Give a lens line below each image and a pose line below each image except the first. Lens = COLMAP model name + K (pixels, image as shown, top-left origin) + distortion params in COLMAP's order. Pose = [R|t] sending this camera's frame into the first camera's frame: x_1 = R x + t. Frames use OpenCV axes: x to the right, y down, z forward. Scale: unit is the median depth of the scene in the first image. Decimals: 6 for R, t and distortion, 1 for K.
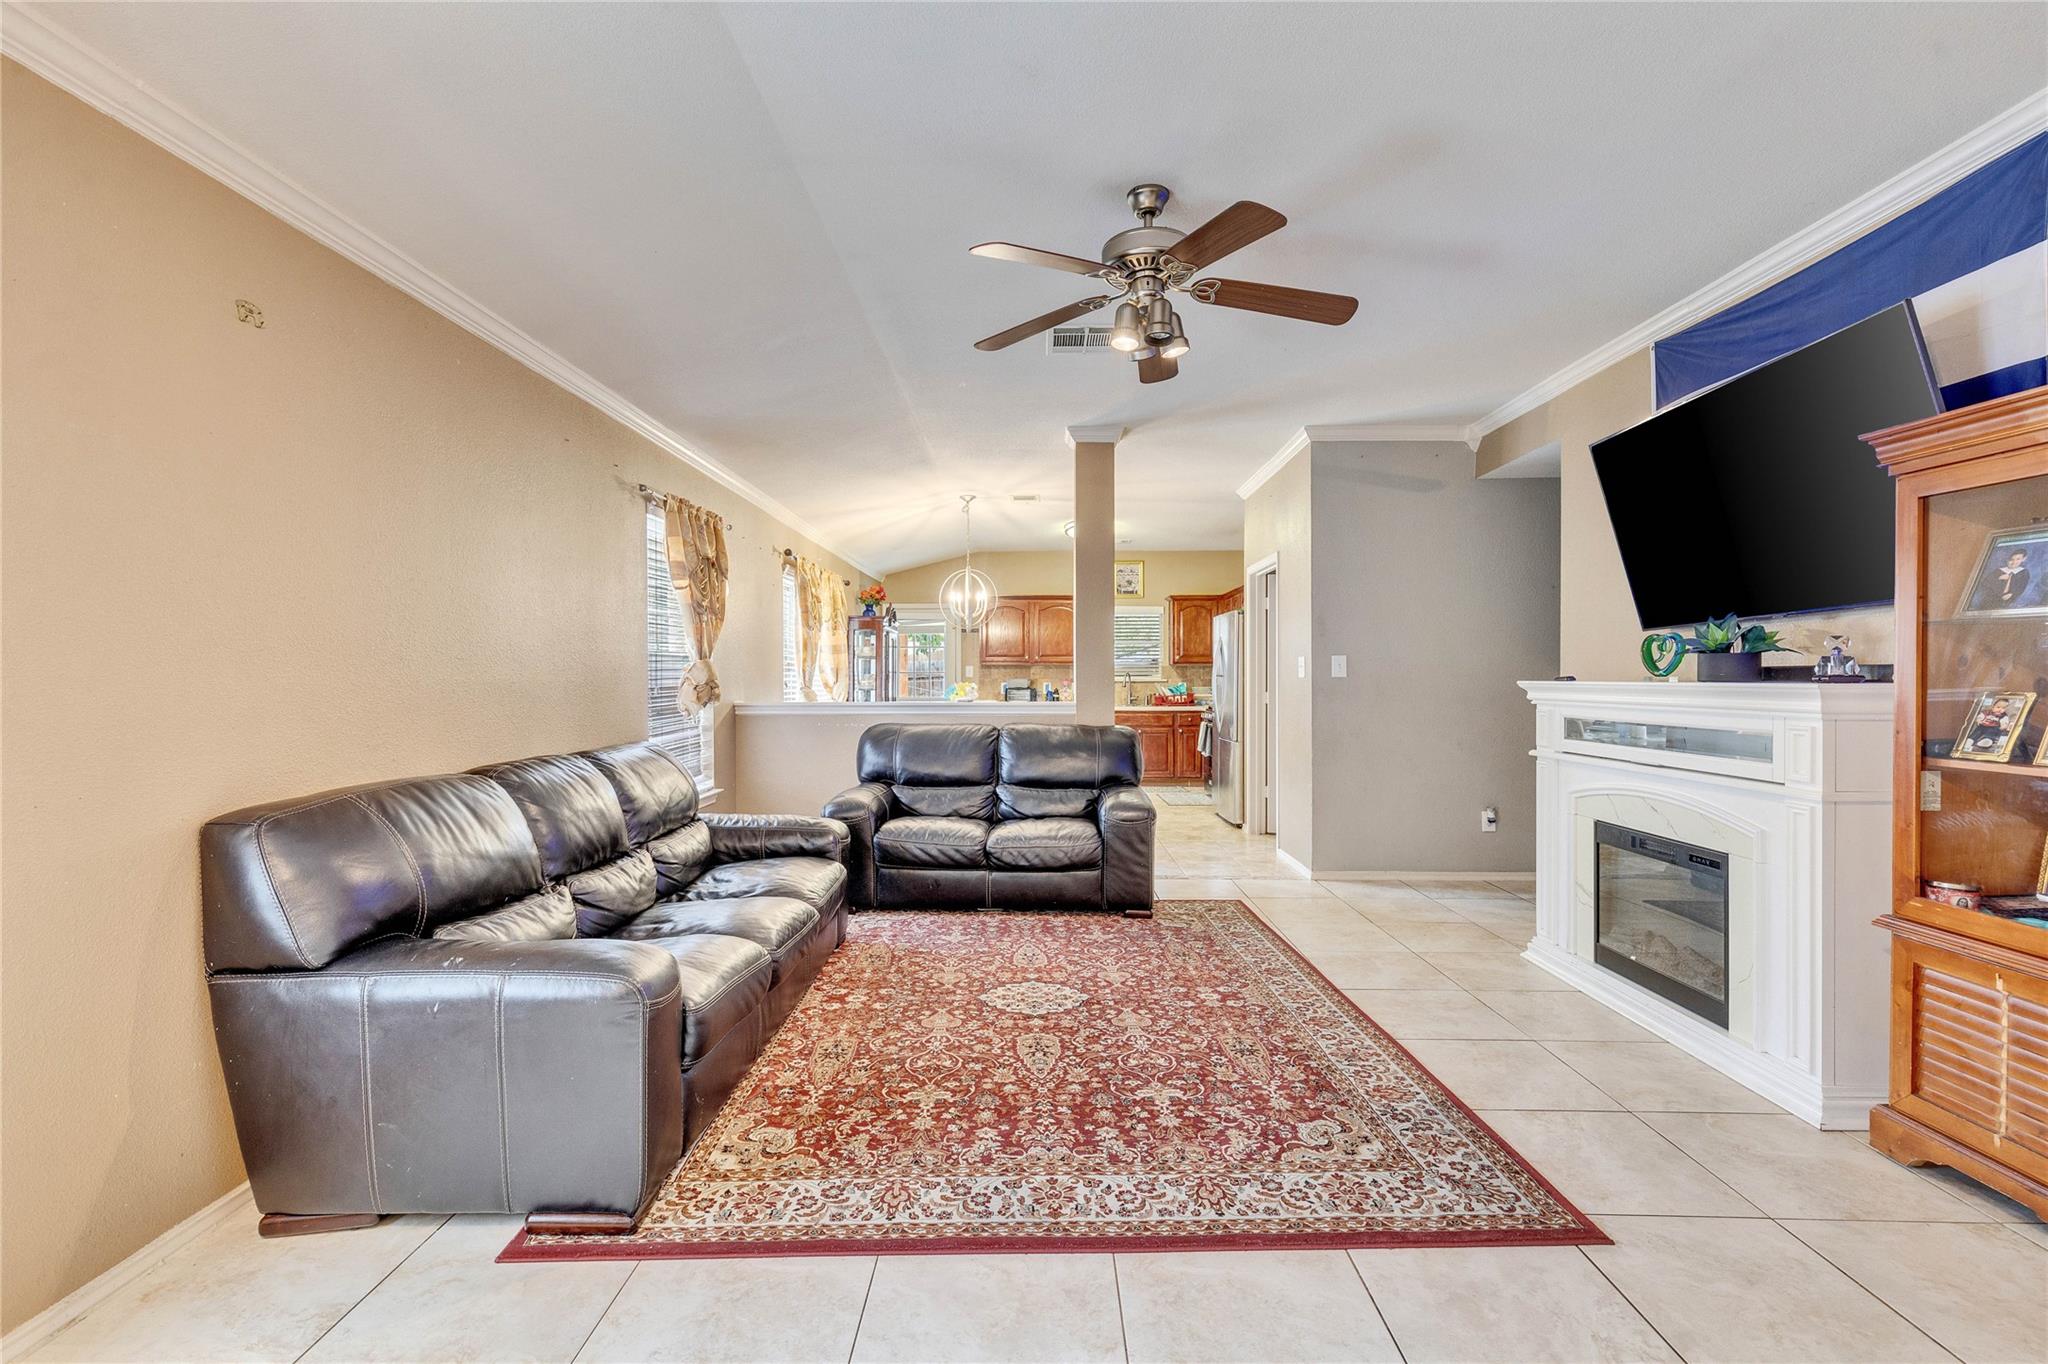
lens RADIAL K [[921.7, 0, 1020.5], [0, 921.7, 685.8], [0, 0, 1]] dist [0.007462, -0.000764]
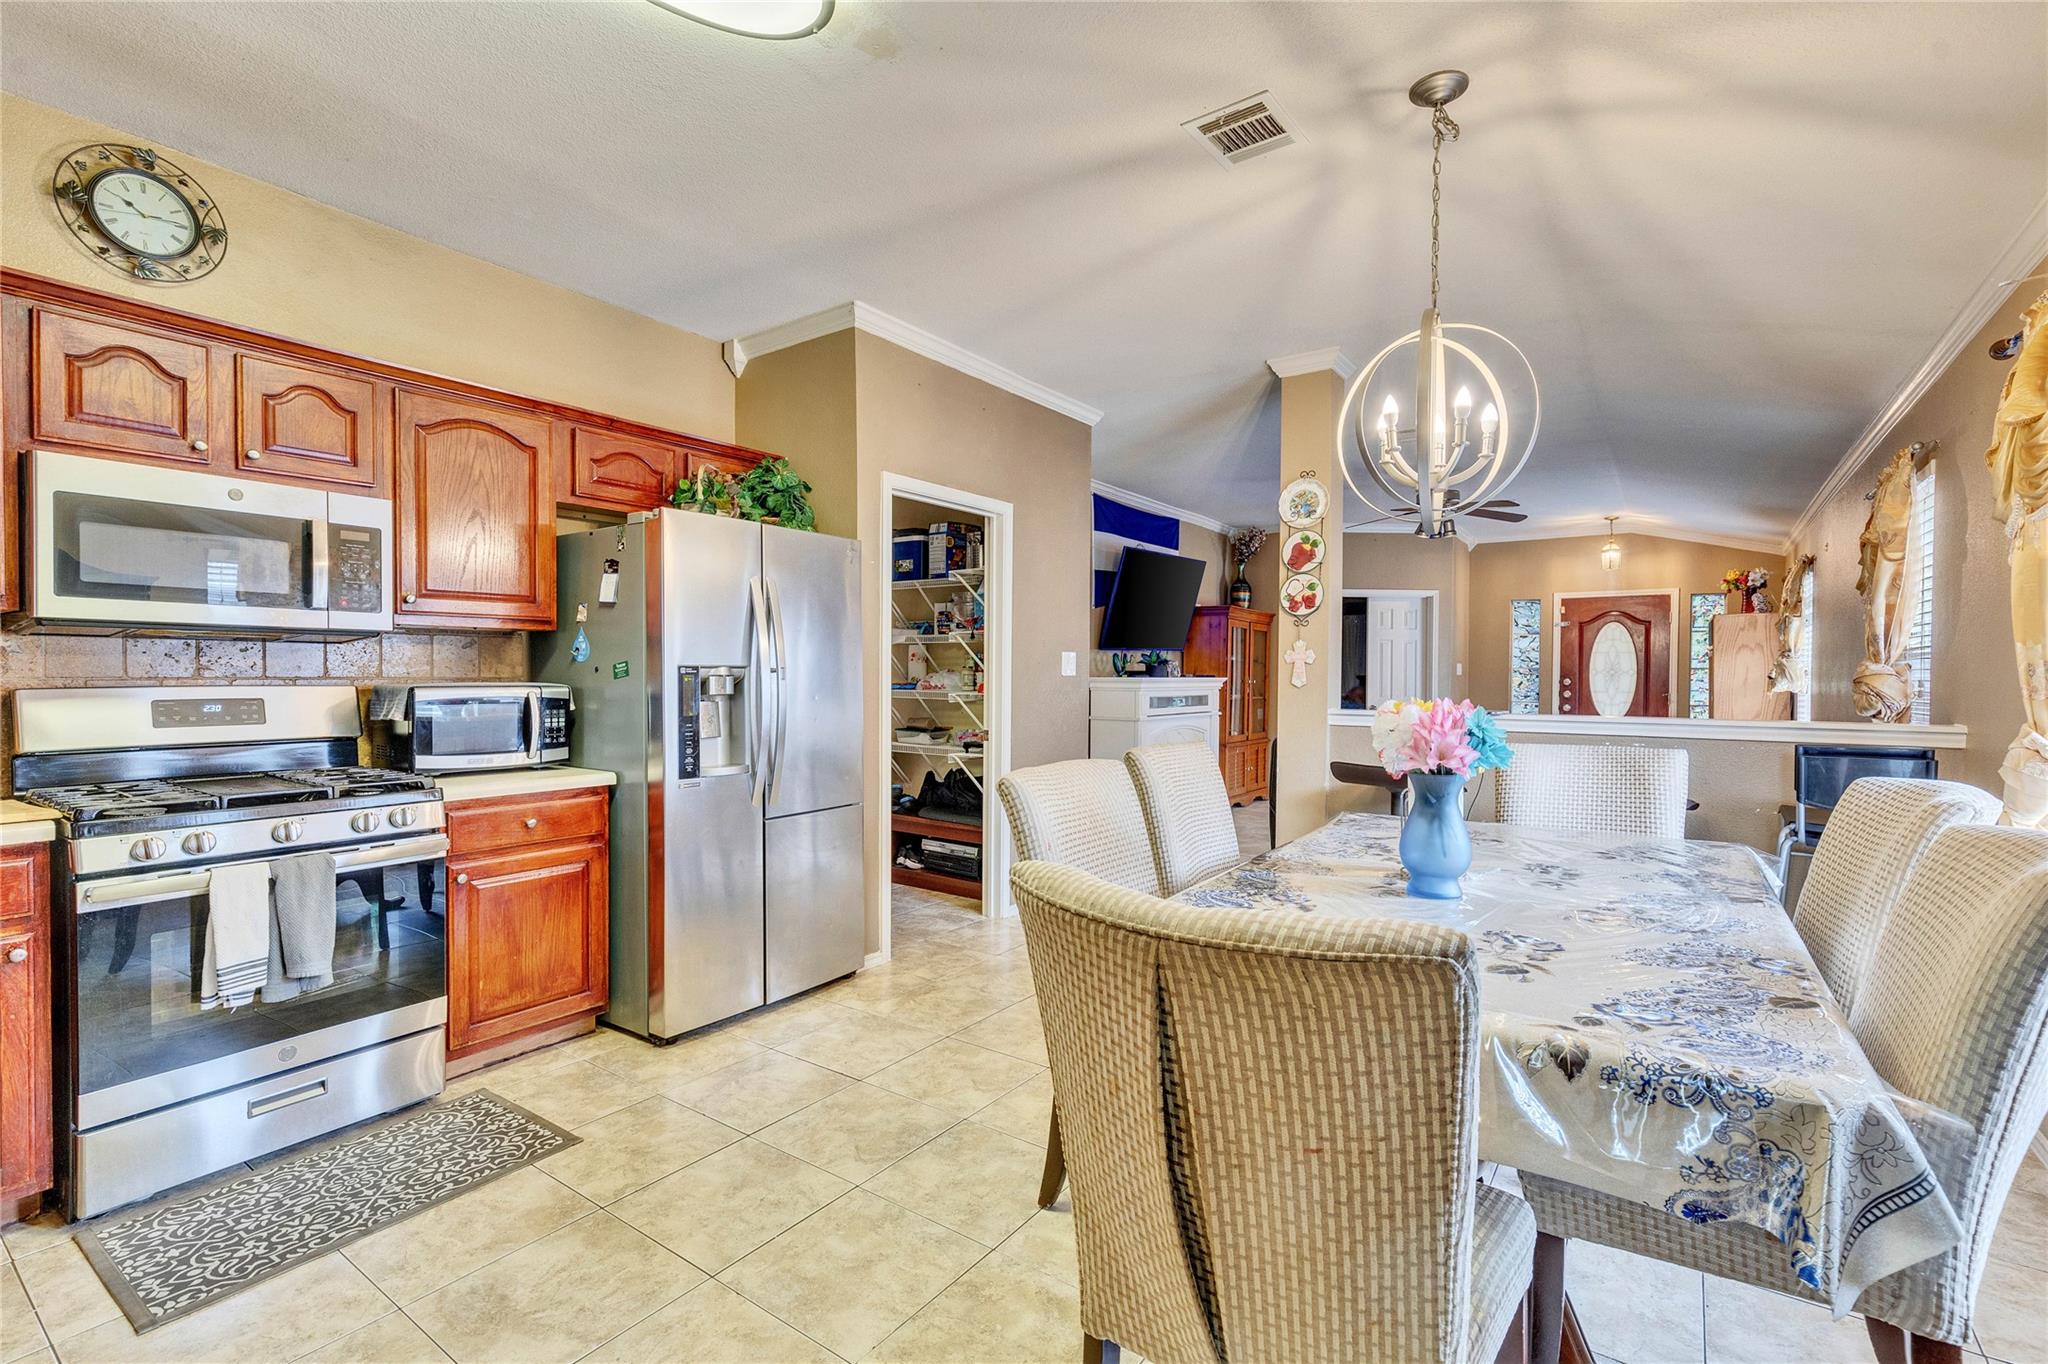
lens RADIAL K [[920.3, 0, 1024.0], [0, 920.3, 682.0], [0, 0, 1]] dist [0.012103, -0.000279]
pose [[-0.826050, -0.010386, 0.563500, -0.293809], [-0.000446, 0.999842, 0.017775, -0.034975], [-0.563596, 0.014432, -0.825924, 3.244199]]
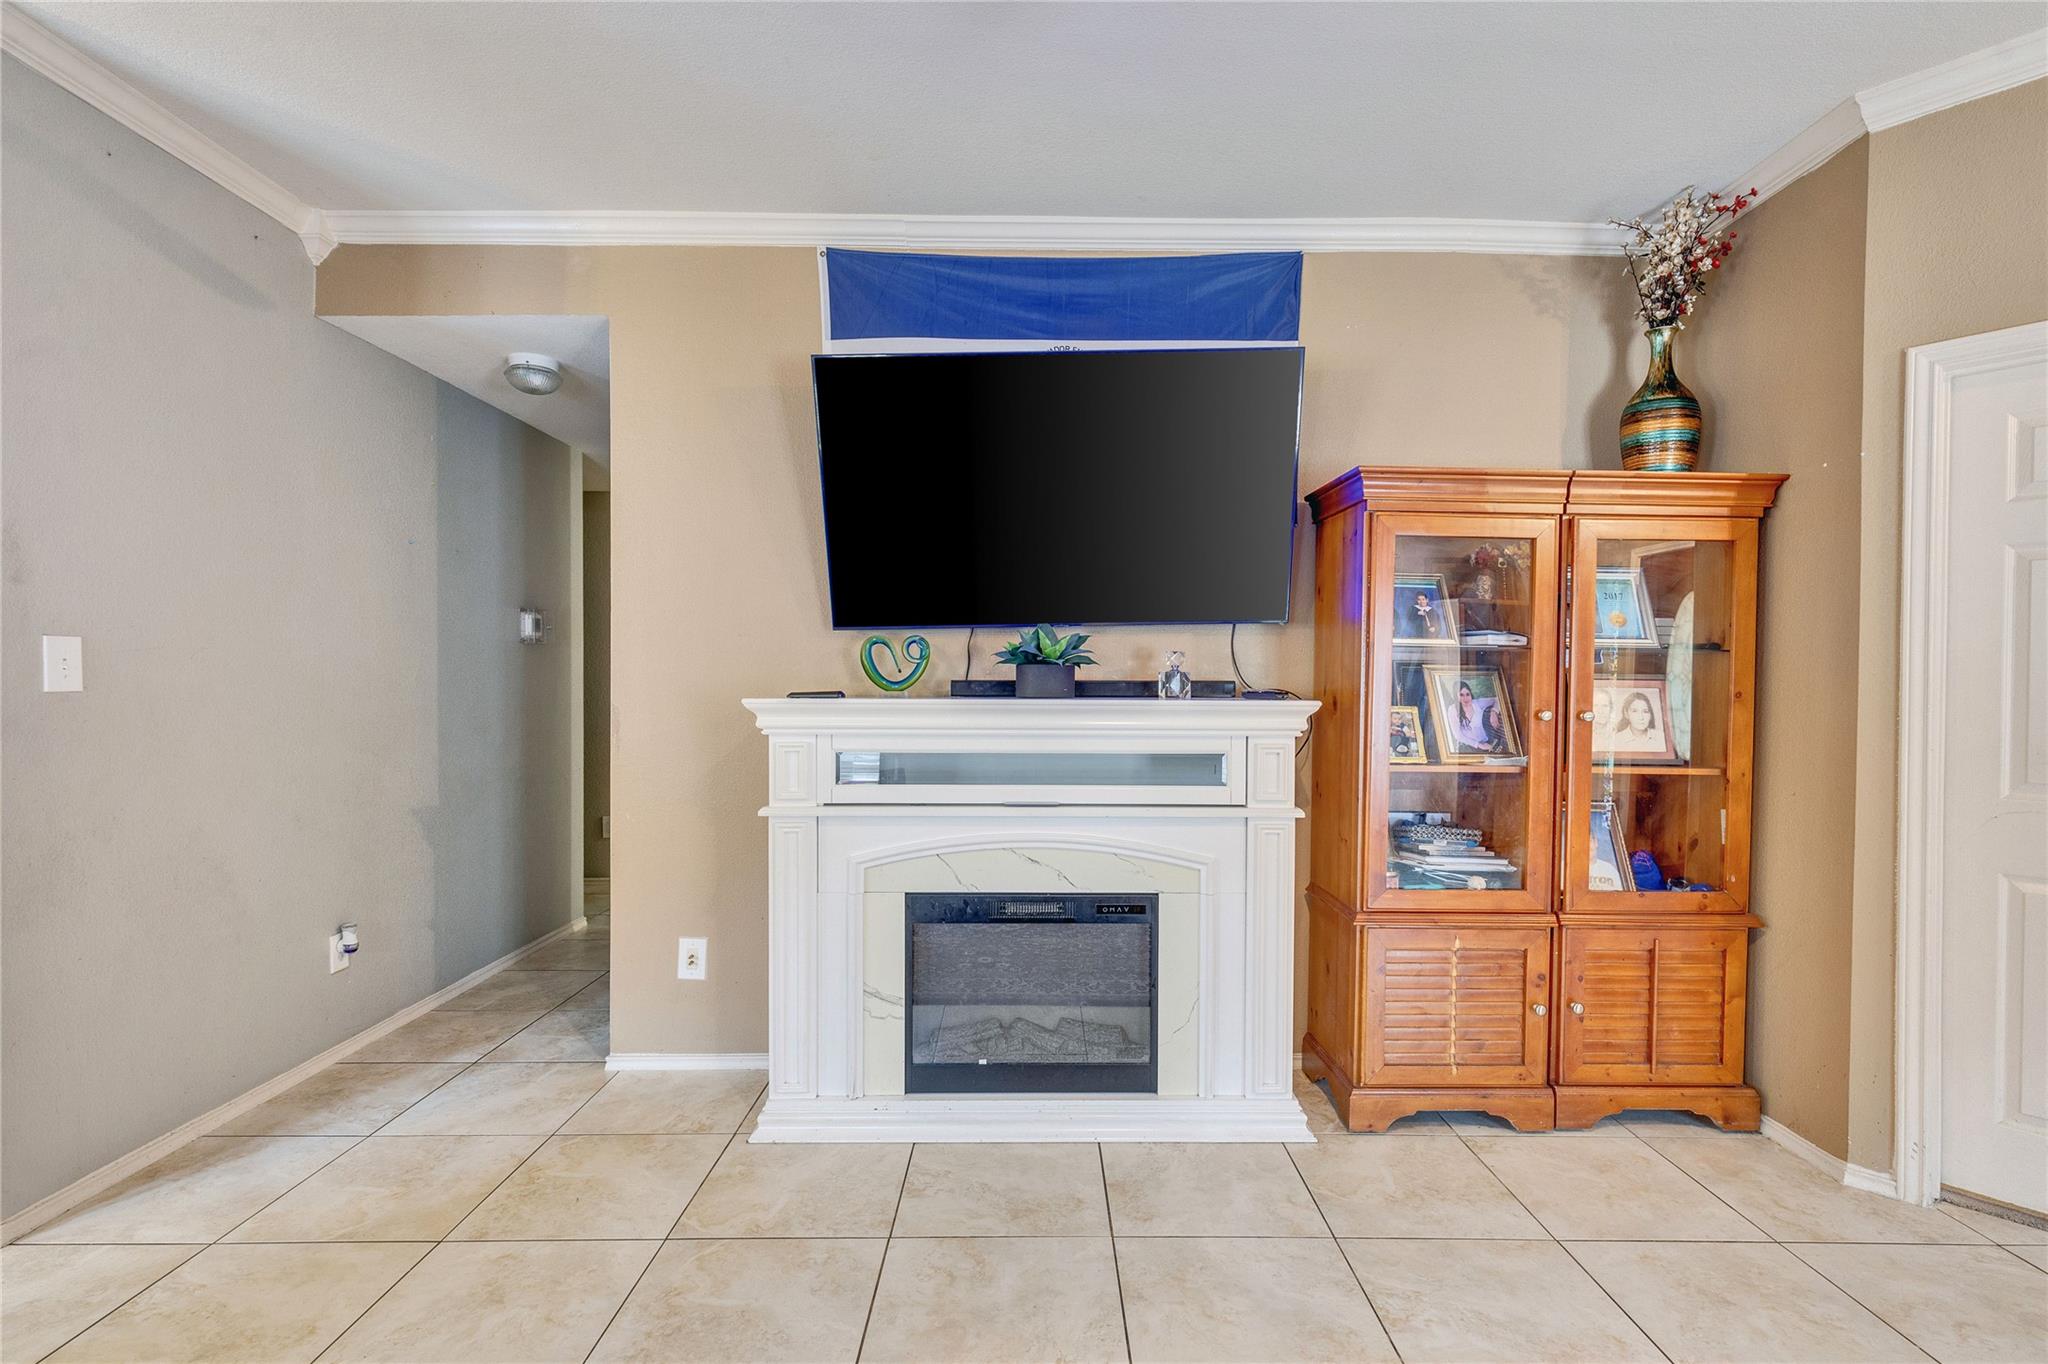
lens RADIAL K [[958.6, 0, 1028.3], [0, 958.6, 696.2], [0, 0, 1]] dist [0.005548, -0.000430]
pose [[-0.030097, -0.014279, 0.999445, -0.133808], [0.005213, 0.999882, 0.014442, -0.019458], [-0.999533, 0.005644, -0.030019, 1.076863]]
